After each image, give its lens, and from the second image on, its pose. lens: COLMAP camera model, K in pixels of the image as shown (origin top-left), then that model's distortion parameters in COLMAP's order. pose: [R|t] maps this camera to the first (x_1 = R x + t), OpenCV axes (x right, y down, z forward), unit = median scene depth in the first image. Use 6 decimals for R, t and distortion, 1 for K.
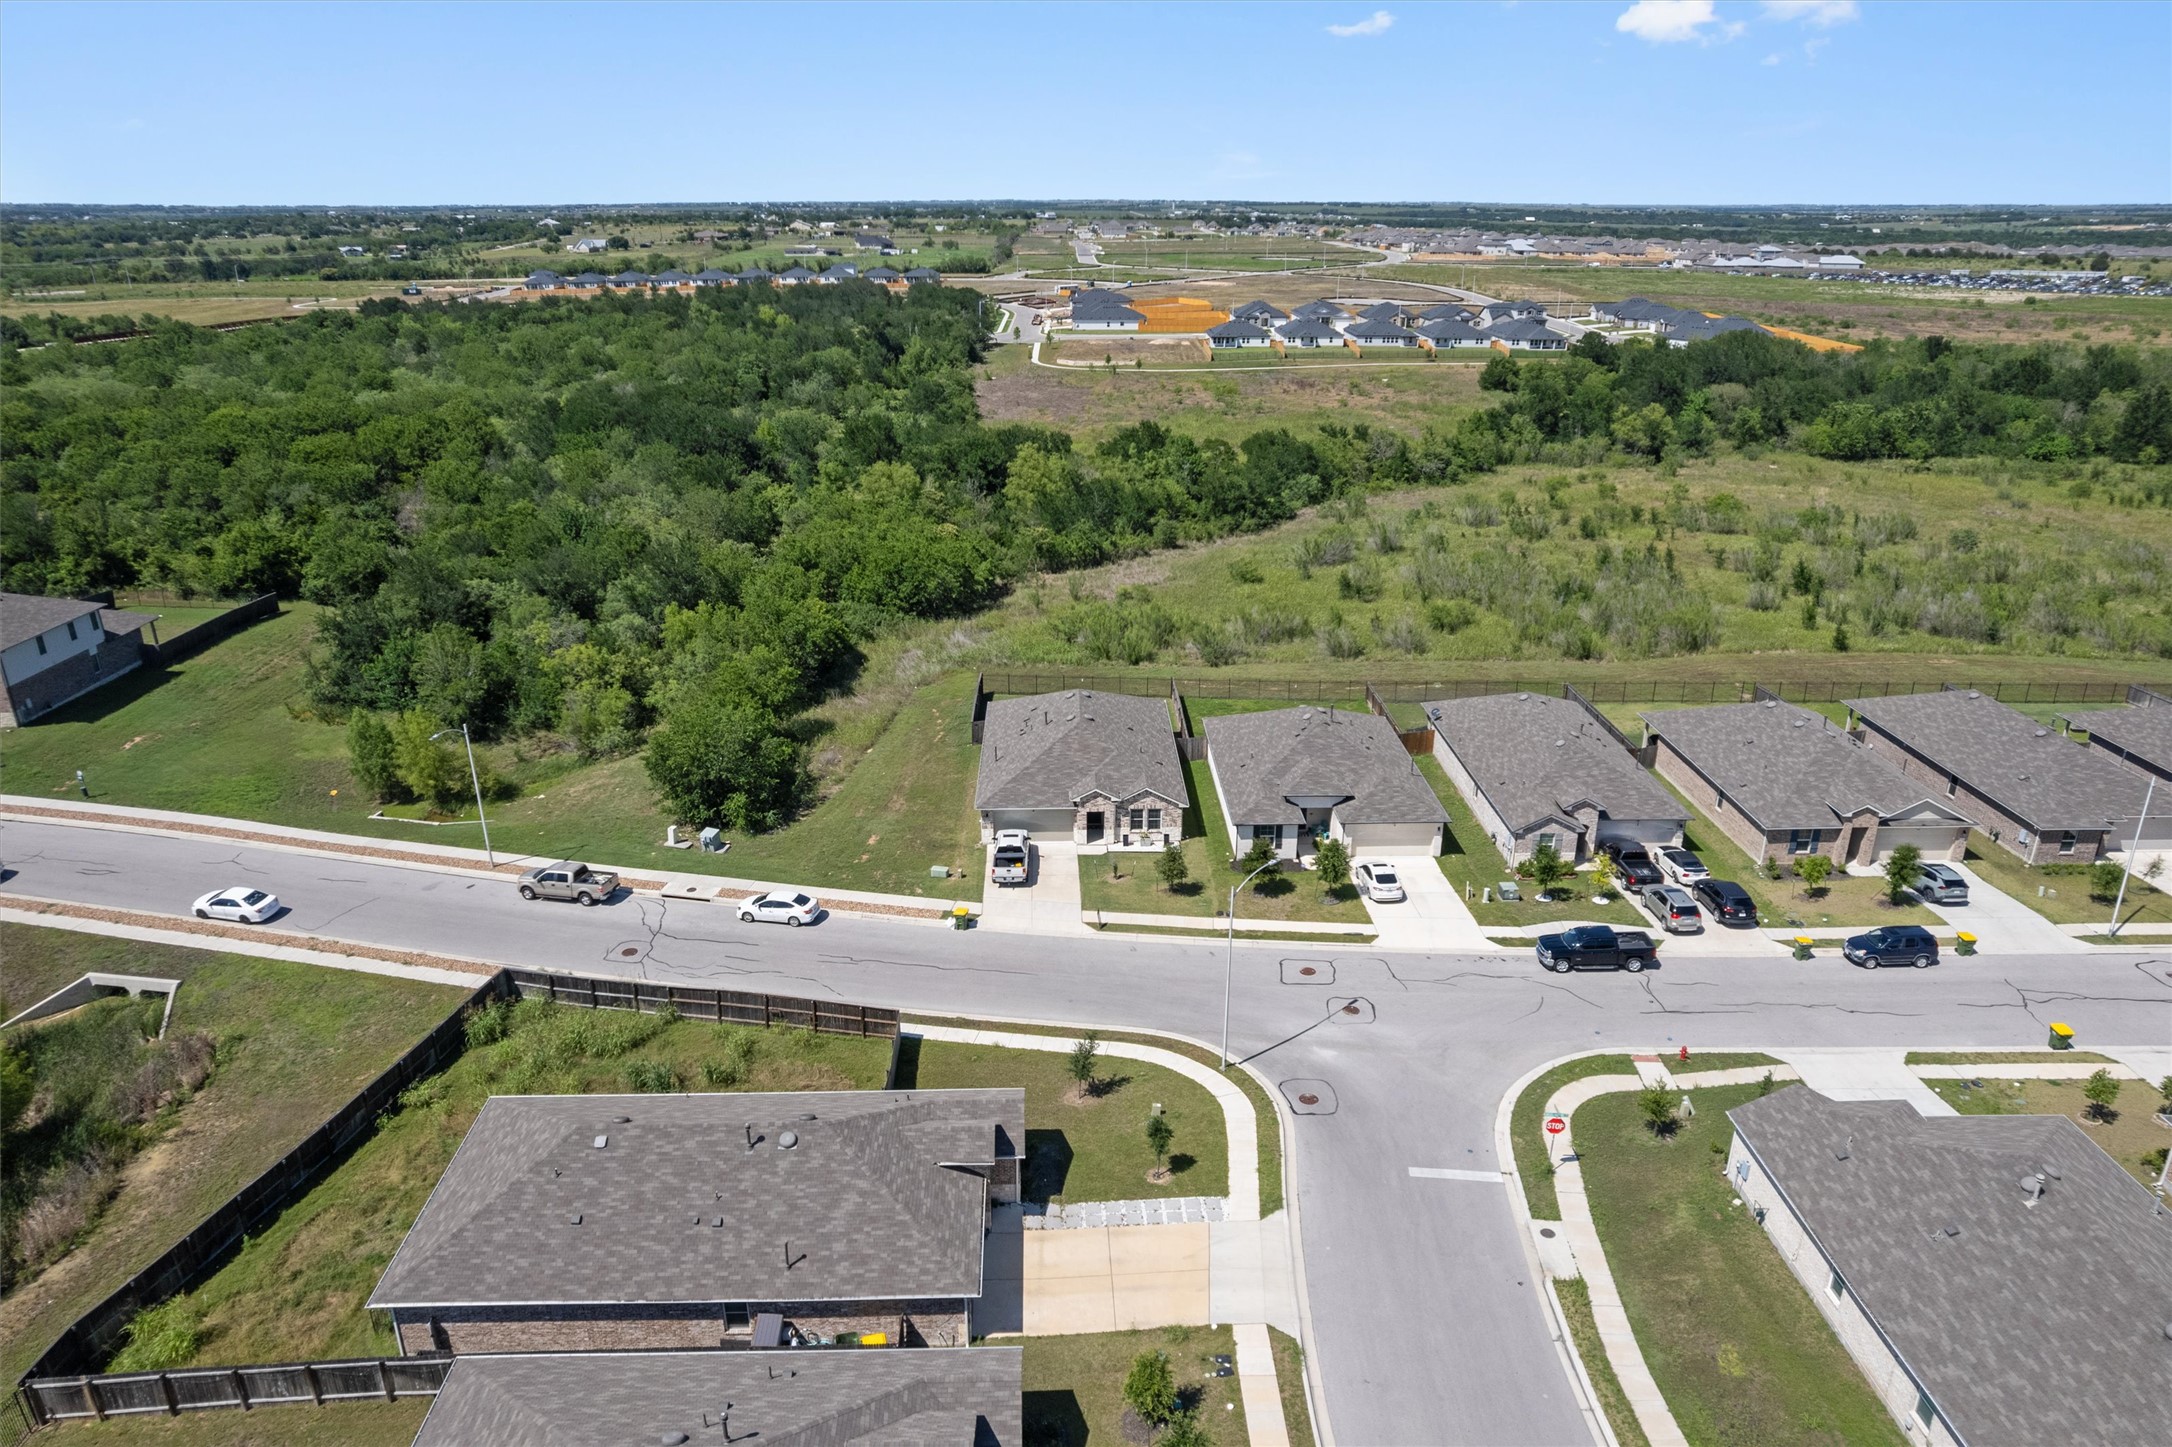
lens RADIAL K [[1373.6, 0, 1086.0], [0, 1373.6, 723.5], [0, 0, 1]] dist [-0.088927, 0.068504]
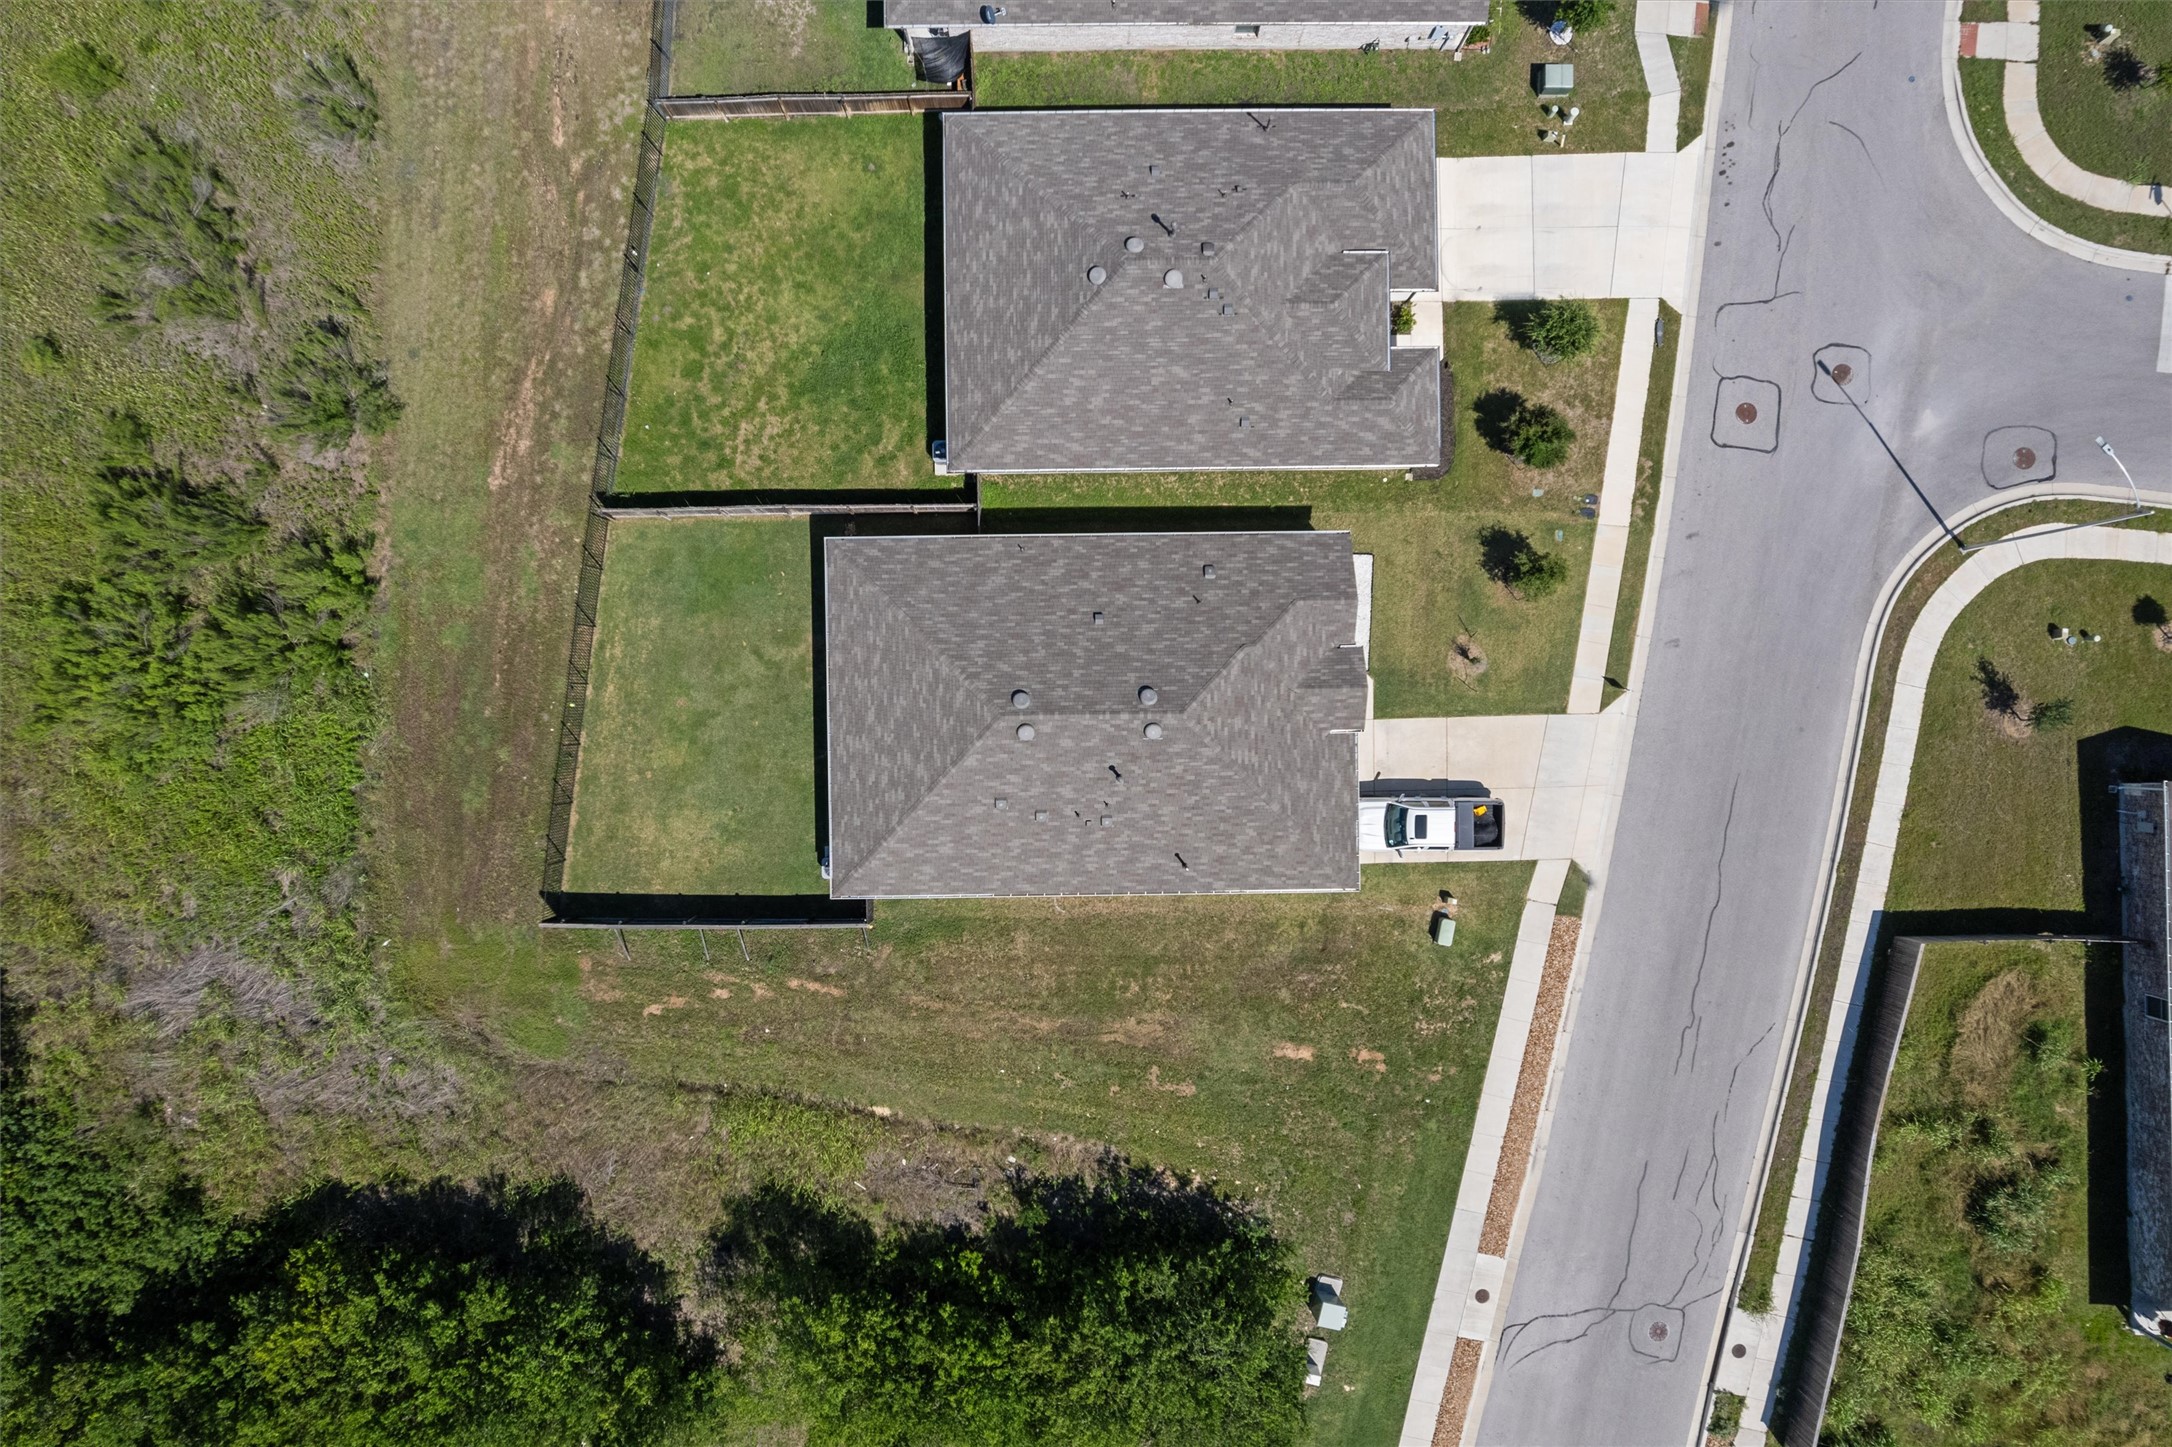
lens RADIAL K [[904.3, 0, 1086.0], [0, 904.3, 723.5], [0, 0, 1]] dist [0.000804, 0.000559]
pose [[0.013964, -0.999868, 0.008306, -0.016940], [0.353188, 0.012704, 0.935466, -0.397255], [-0.935448, -0.010130, 0.353319, 1.123009]]
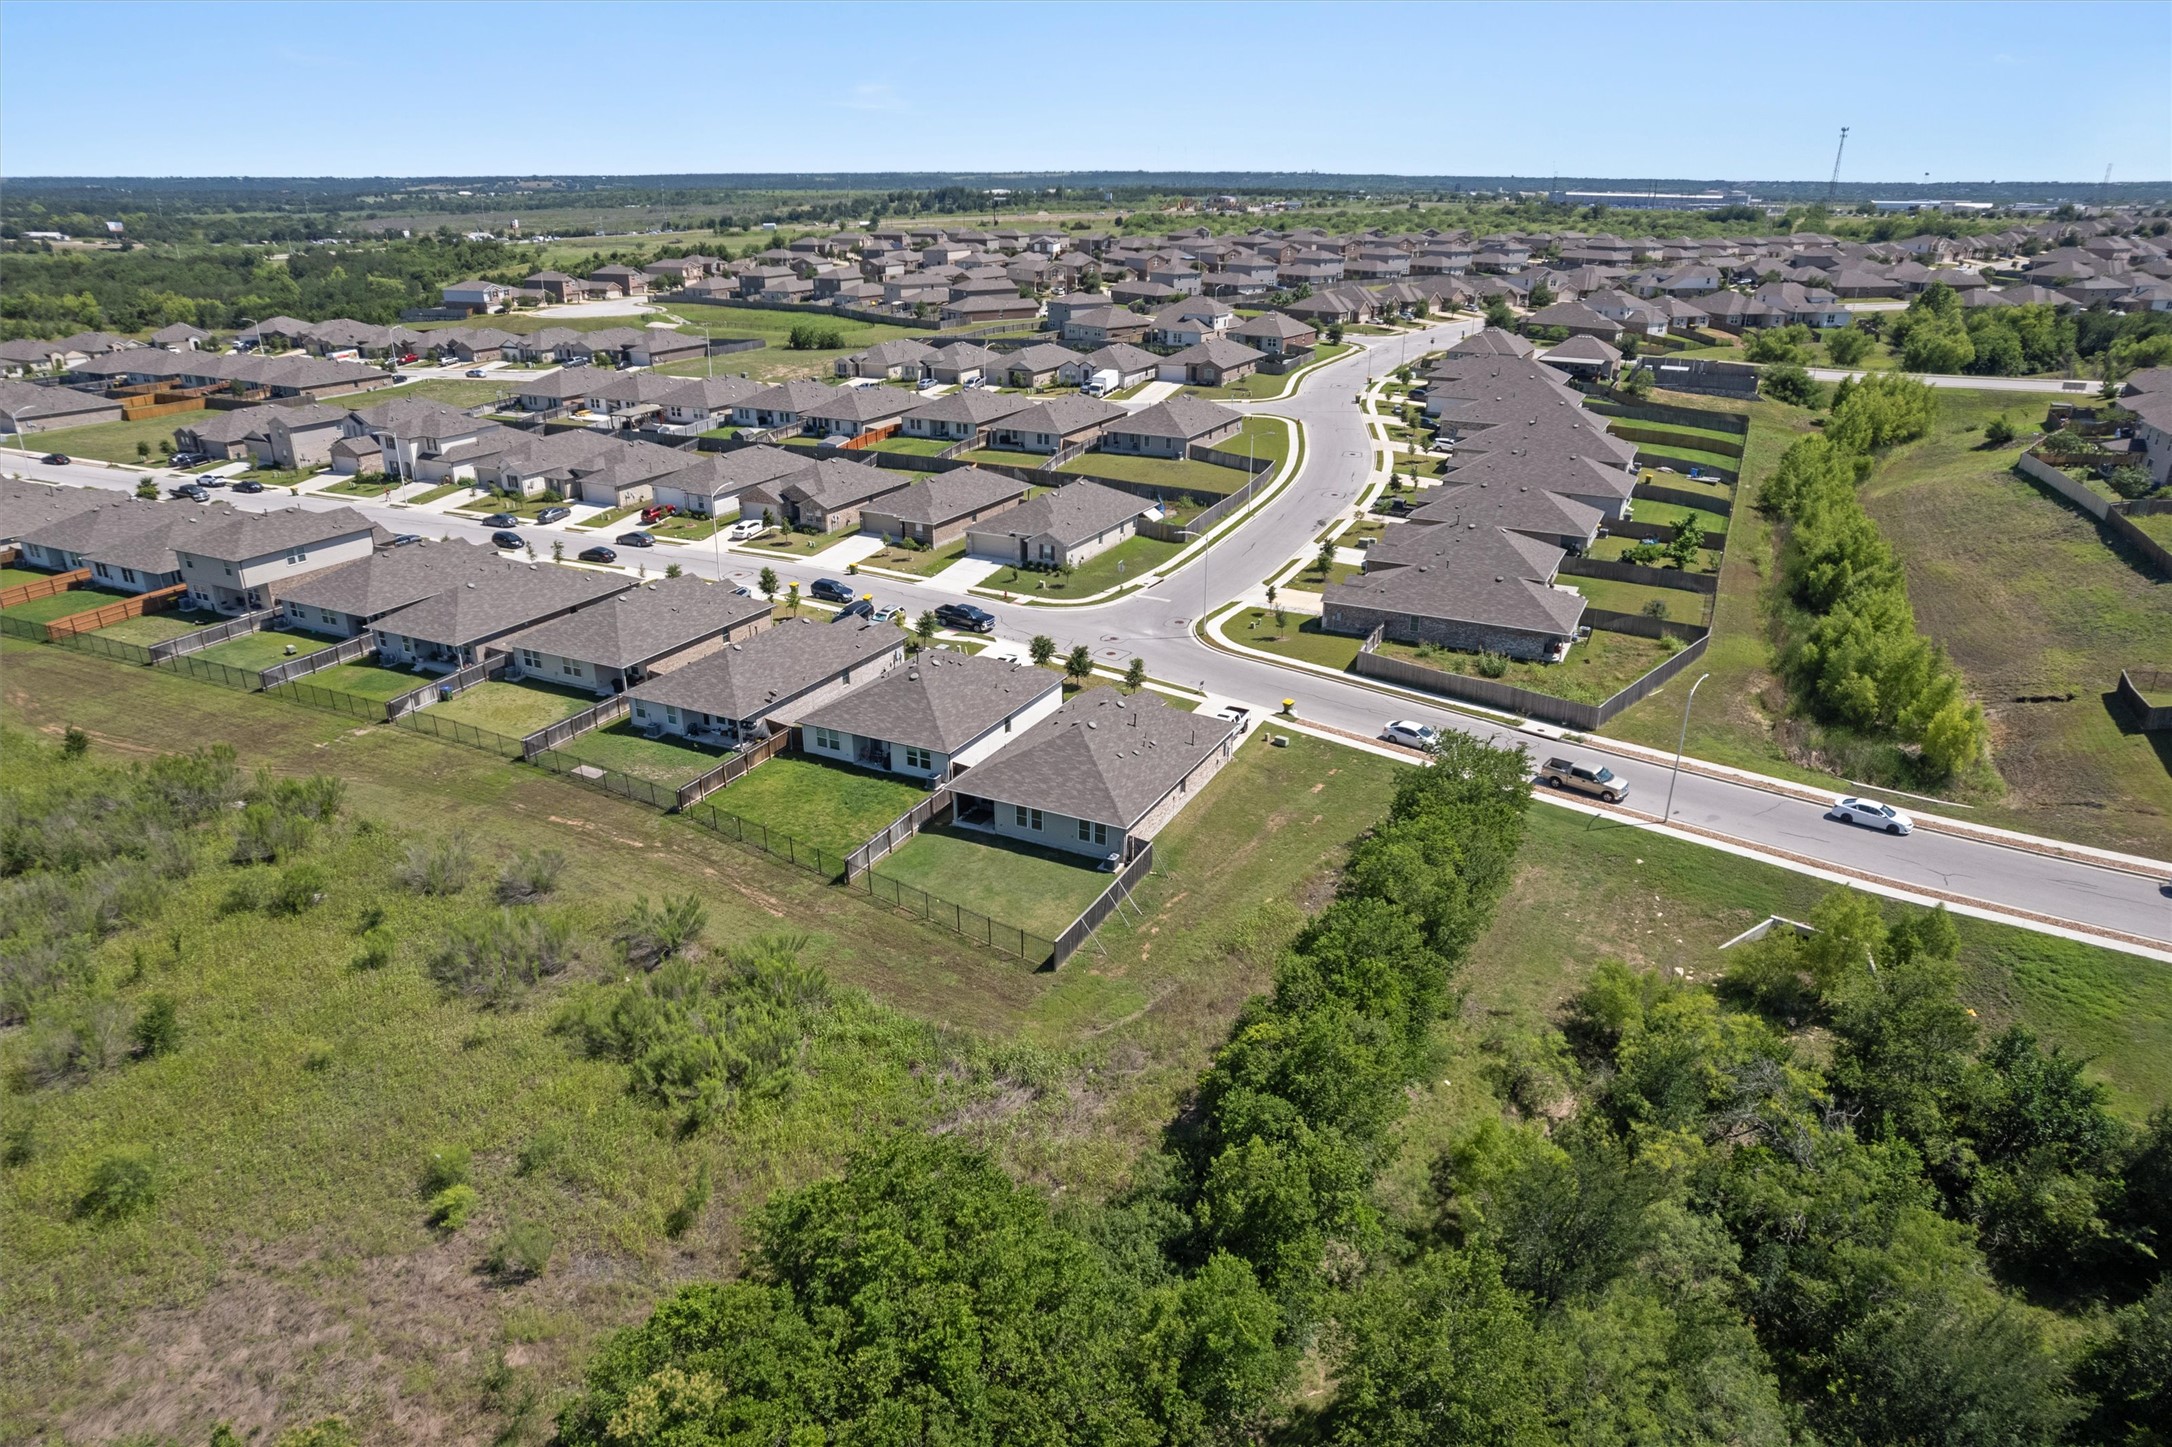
lens RADIAL K [[1373.6, 0, 1086.0], [0, 1373.6, 723.5], [0, 0, 1]] dist [-0.088927, 0.068504]
pose [[-0.882748, -0.176633, 0.435381, -0.543690], [0.160262, 0.757878, 0.632405, -0.798333], [-0.441669, 0.628030, -0.640709, 2.079899]]
